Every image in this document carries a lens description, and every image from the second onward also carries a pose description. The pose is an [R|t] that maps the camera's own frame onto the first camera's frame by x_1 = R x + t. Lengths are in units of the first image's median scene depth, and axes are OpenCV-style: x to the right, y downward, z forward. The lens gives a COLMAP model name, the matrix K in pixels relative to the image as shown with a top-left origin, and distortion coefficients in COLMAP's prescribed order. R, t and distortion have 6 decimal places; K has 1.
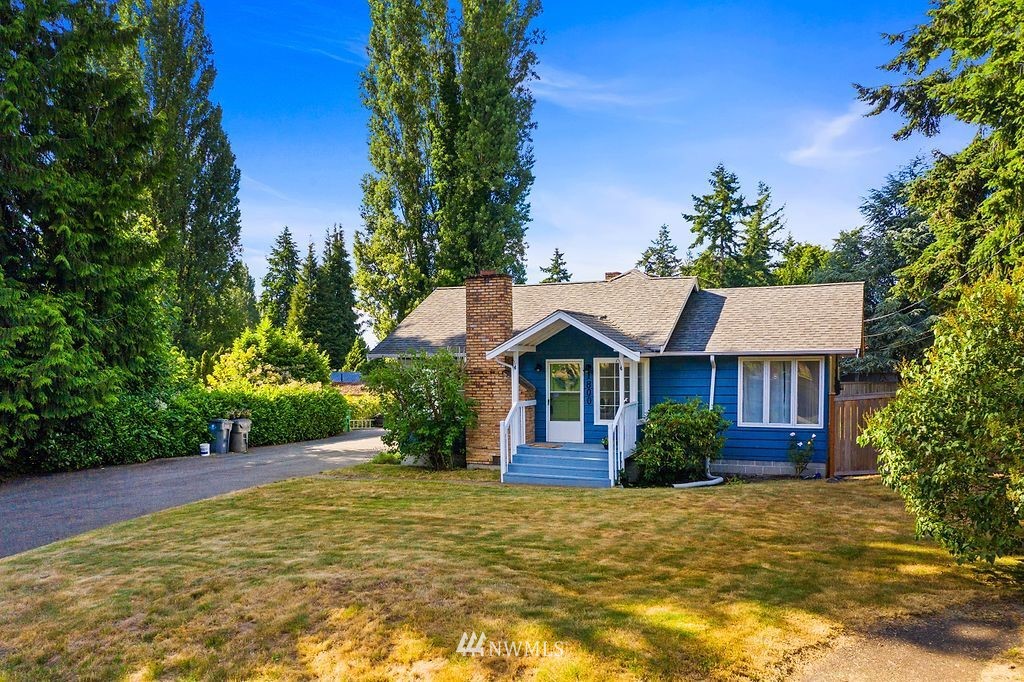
lens RADIAL K [[853.9, 0, 513.3], [0, 853.9, 490.4], [0, 0, 1]] dist [0.004284, 0.009453]
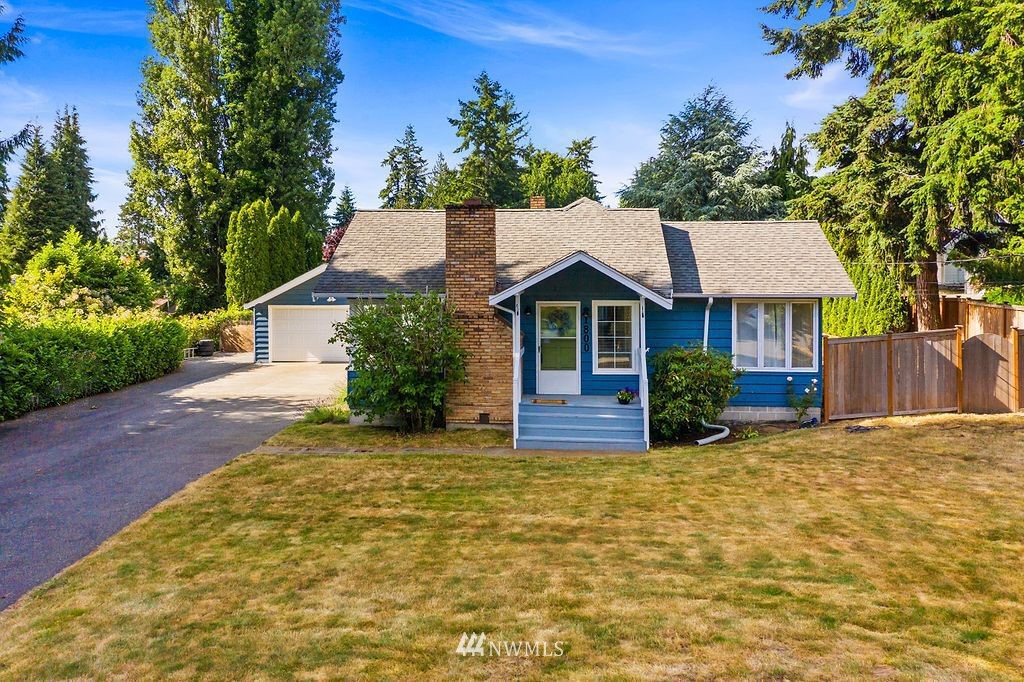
lens RADIAL K [[870.2, 0, 512.0], [0, 870.2, 341.0], [0, 0, 1]] dist [0.006935, 0.010920]
pose [[0.947182, -0.021156, 0.319997, -0.167708], [0.037804, 0.998230, -0.045902, -0.044188], [-0.318460, 0.055575, 0.946306, 0.097798]]
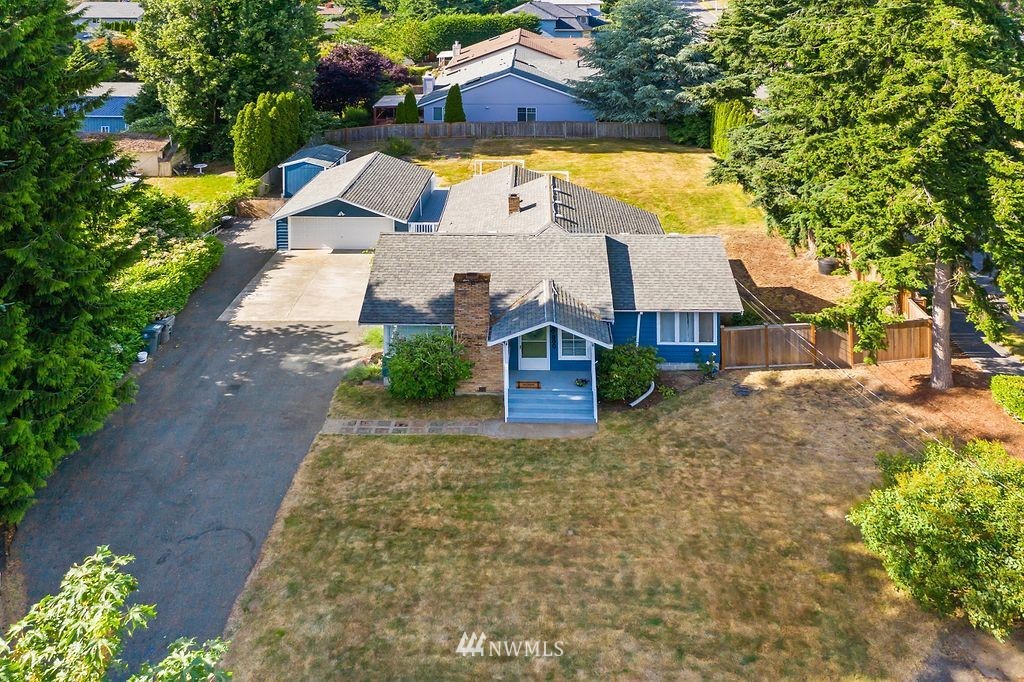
lens RADIAL K [[833.5, 0, 513.6], [0, 833.5, 269.2], [0, 0, 1]] dist [0.002857, 0.001975]
pose [[0.929869, -0.132459, 0.343216, -0.227434], [0.063610, 0.976770, 0.204630, -0.285555], [-0.362349, -0.168447, 0.916695, -0.055112]]
